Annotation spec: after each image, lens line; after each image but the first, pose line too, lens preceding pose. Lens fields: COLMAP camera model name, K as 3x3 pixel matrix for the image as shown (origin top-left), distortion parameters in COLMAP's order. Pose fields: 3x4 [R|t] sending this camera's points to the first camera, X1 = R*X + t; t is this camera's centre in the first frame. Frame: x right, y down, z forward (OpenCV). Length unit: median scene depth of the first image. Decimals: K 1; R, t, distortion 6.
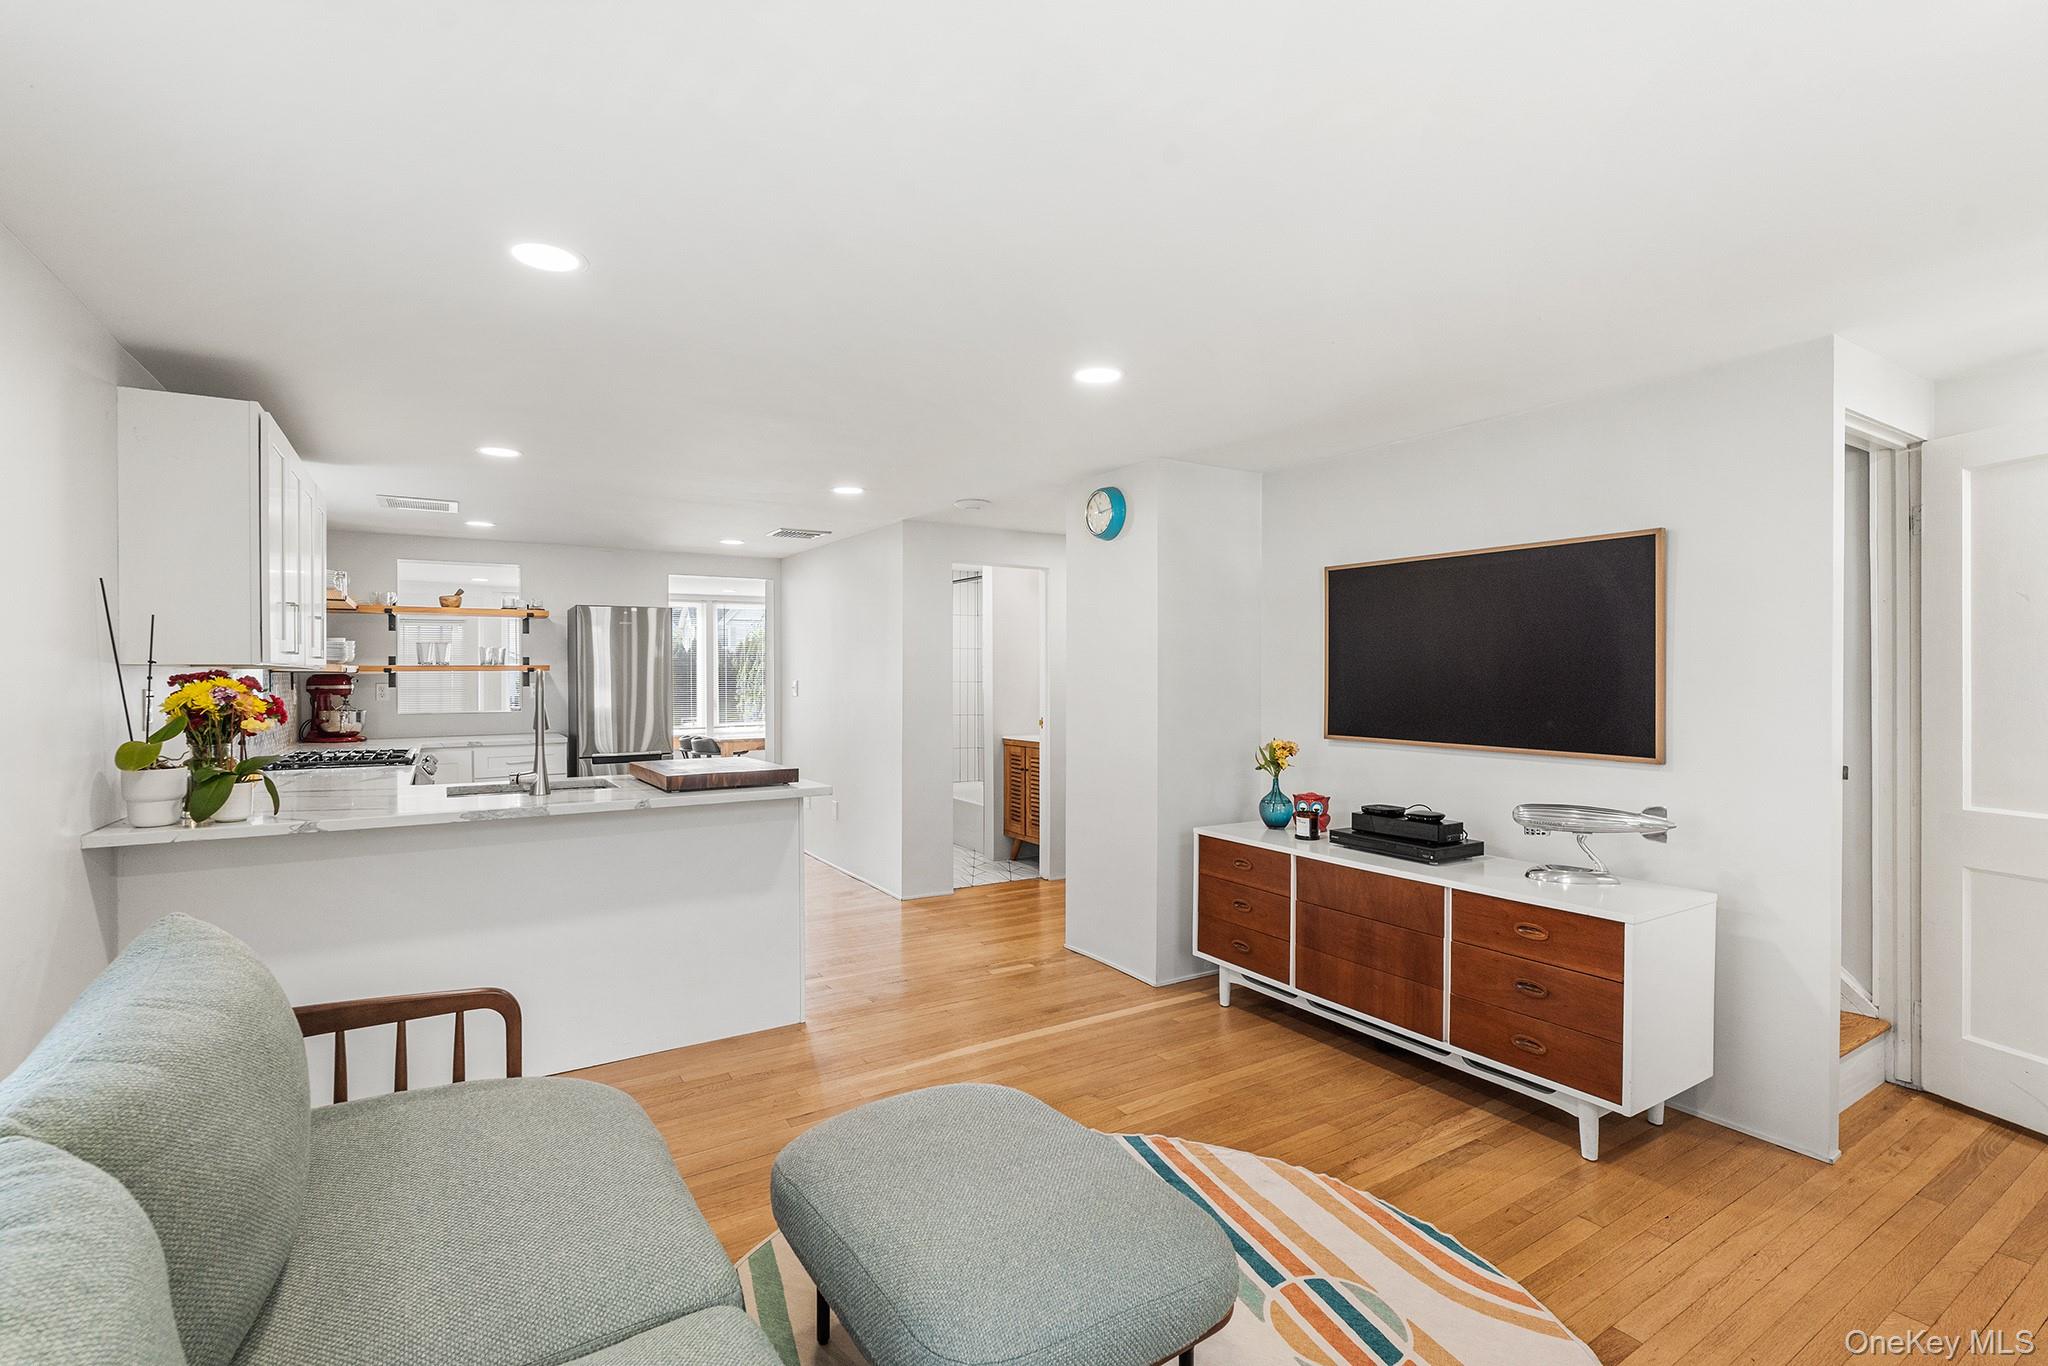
lens RADIAL K [[926.3, 0, 994.9], [0, 926.3, 674.9], [0, 0, 1]] dist [-0.001776, 0.000409]
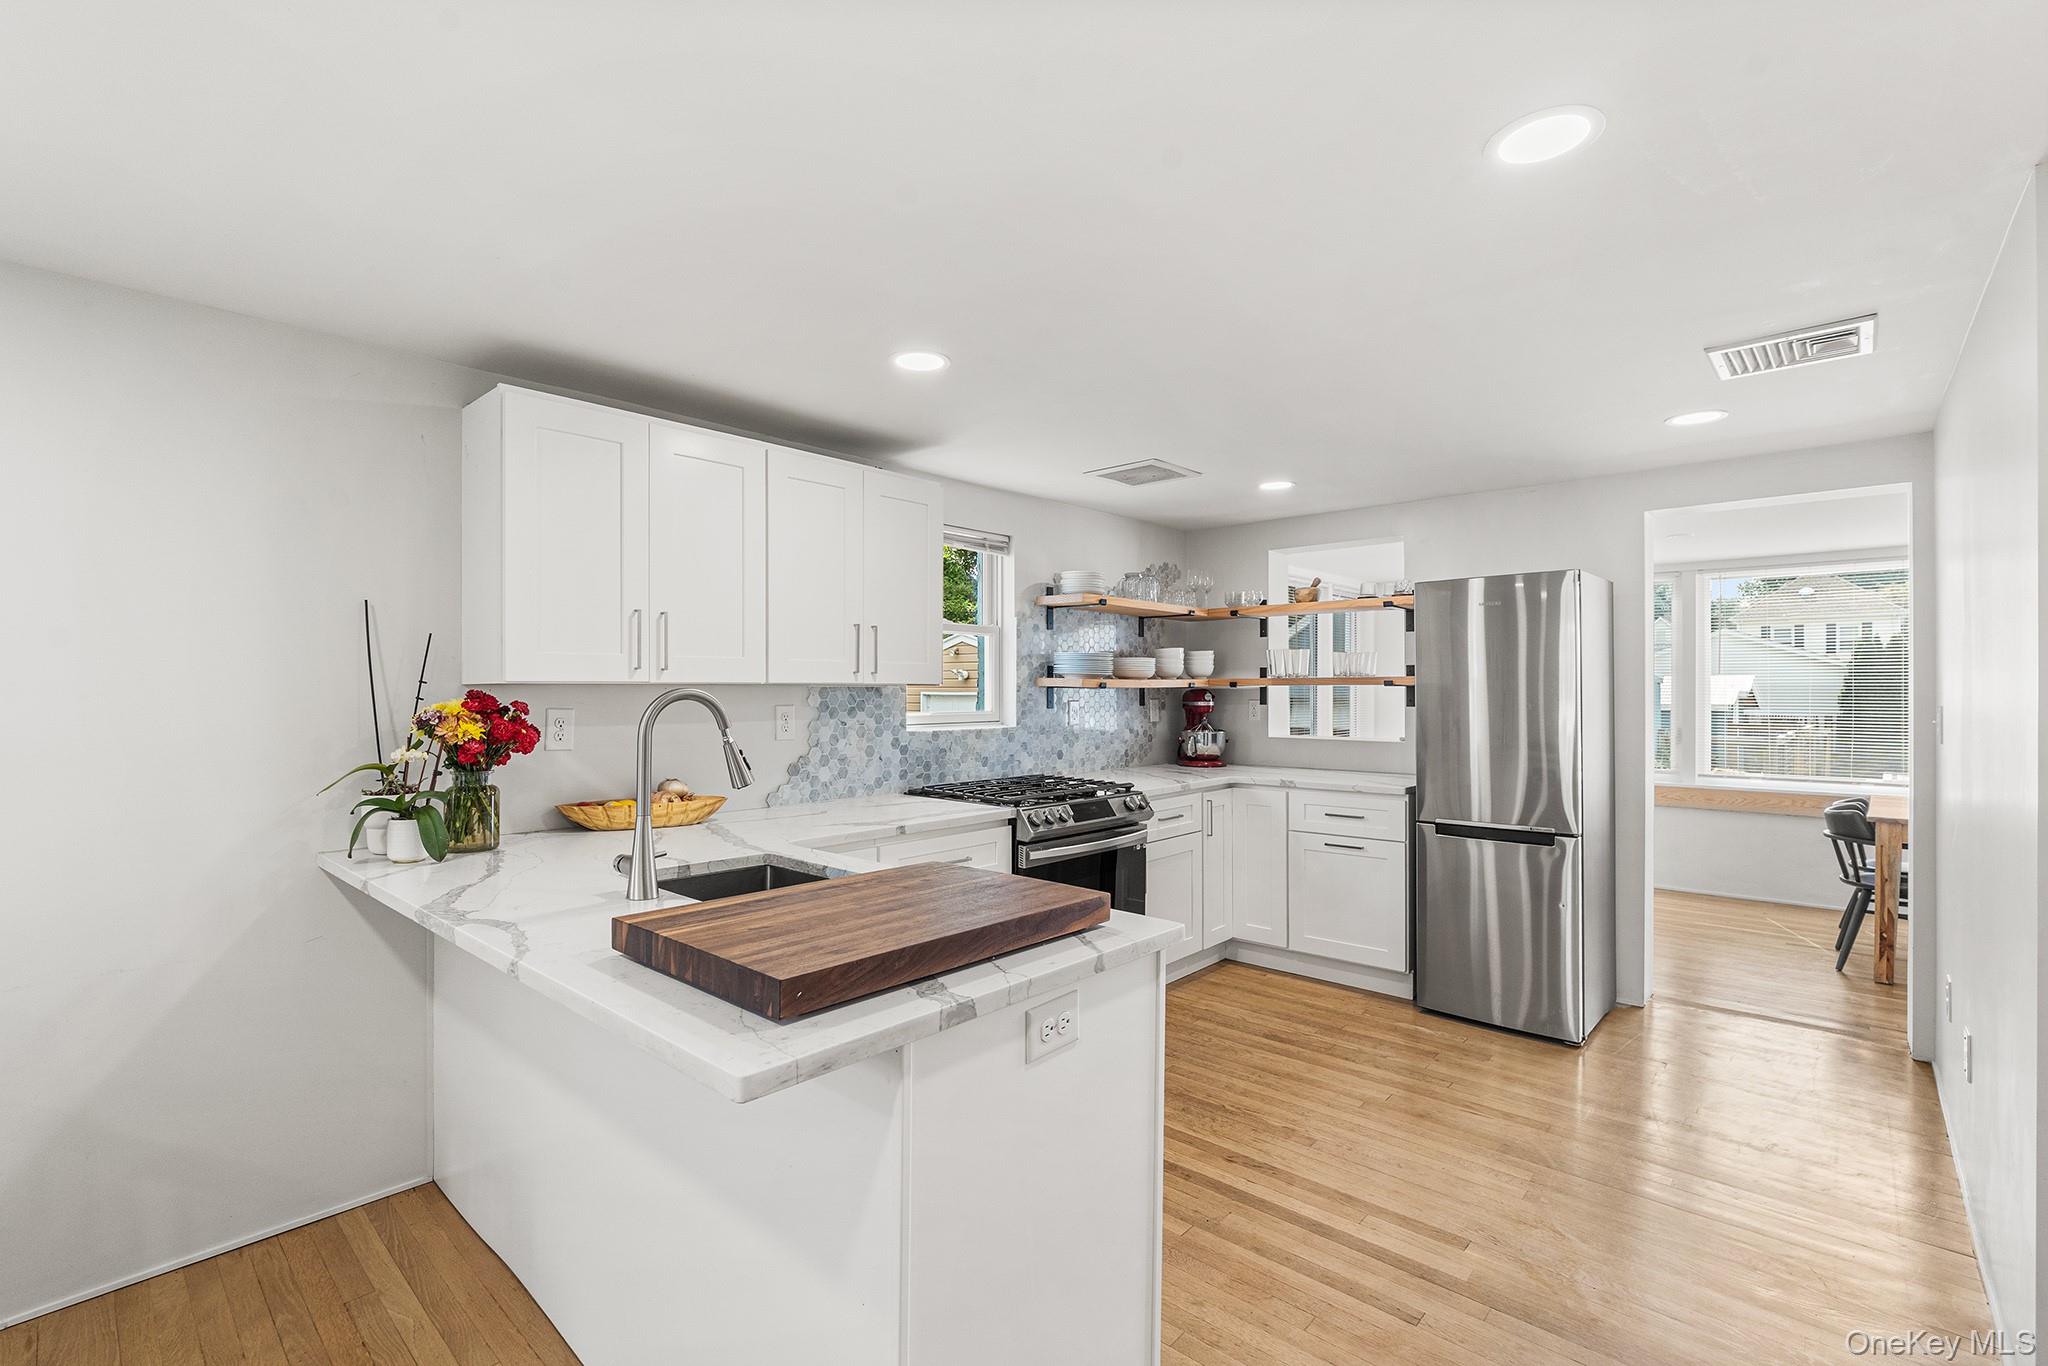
lens RADIAL K [[926.3, 0, 1010.5], [0, 926.3, 684.4], [0, 0, 1]] dist [-0.001776, 0.000409]
pose [[0.294167, 0.002394, -0.955751, 0.081577], [-0.002223, 0.999996, 0.001821, -0.005912], [0.955751, 0.001589, 0.294171, 0.540631]]
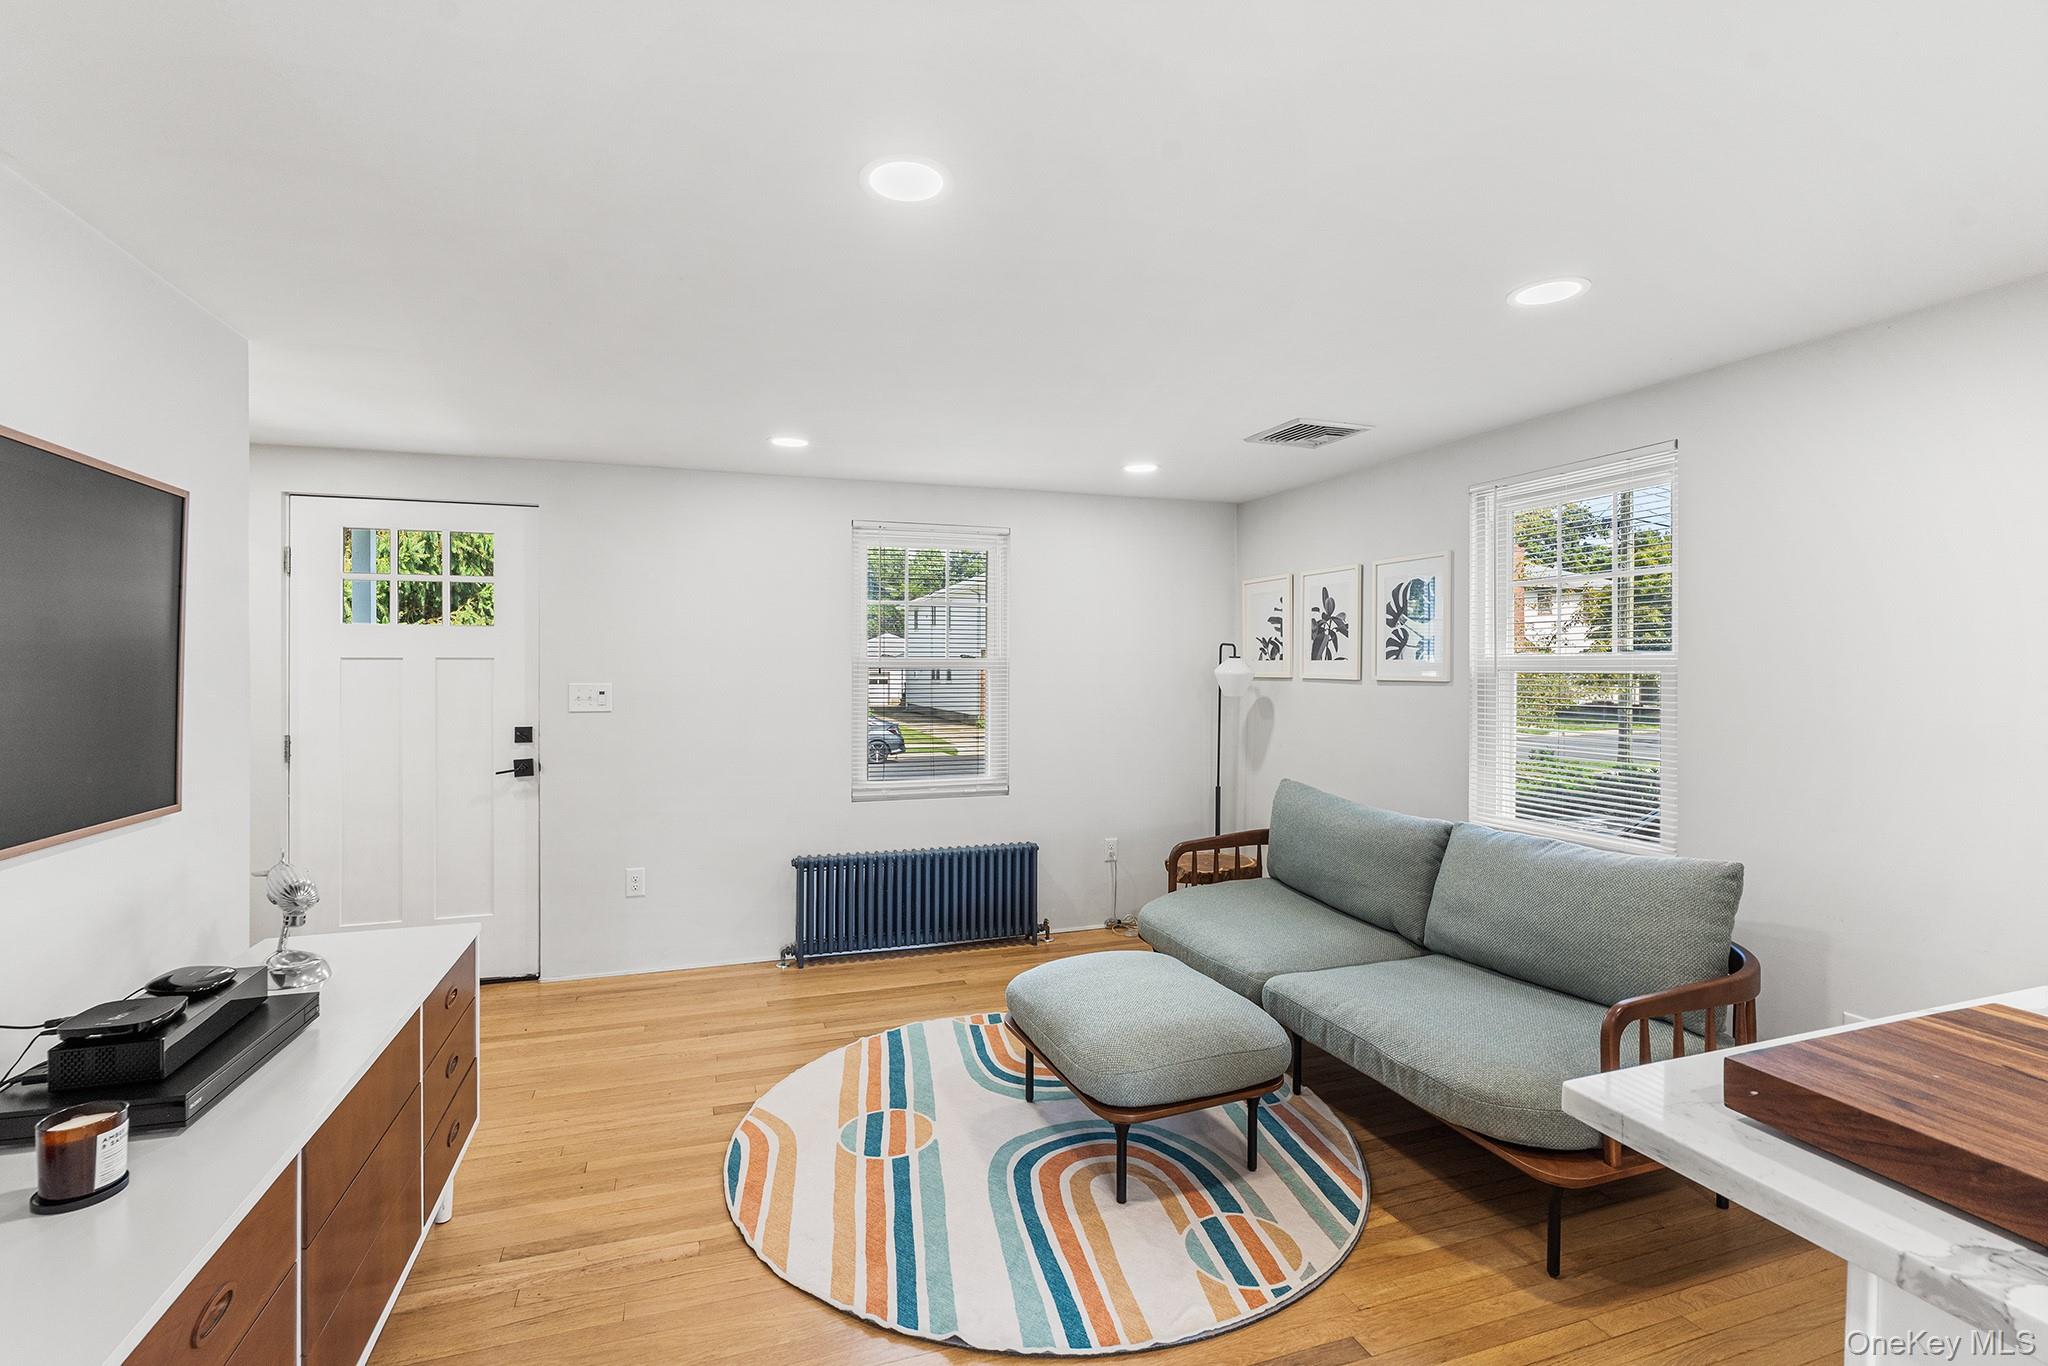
lens RADIAL K [[926.3, 0, 1004.1], [0, 926.3, 669.4], [0, 0, 1]] dist [-0.001776, 0.000409]
pose [[-0.978225, 0.001505, 0.207544, -0.033673], [0.002403, 0.999989, 0.004077, -0.008901], [-0.207535, 0.004487, -0.978217, 0.728274]]
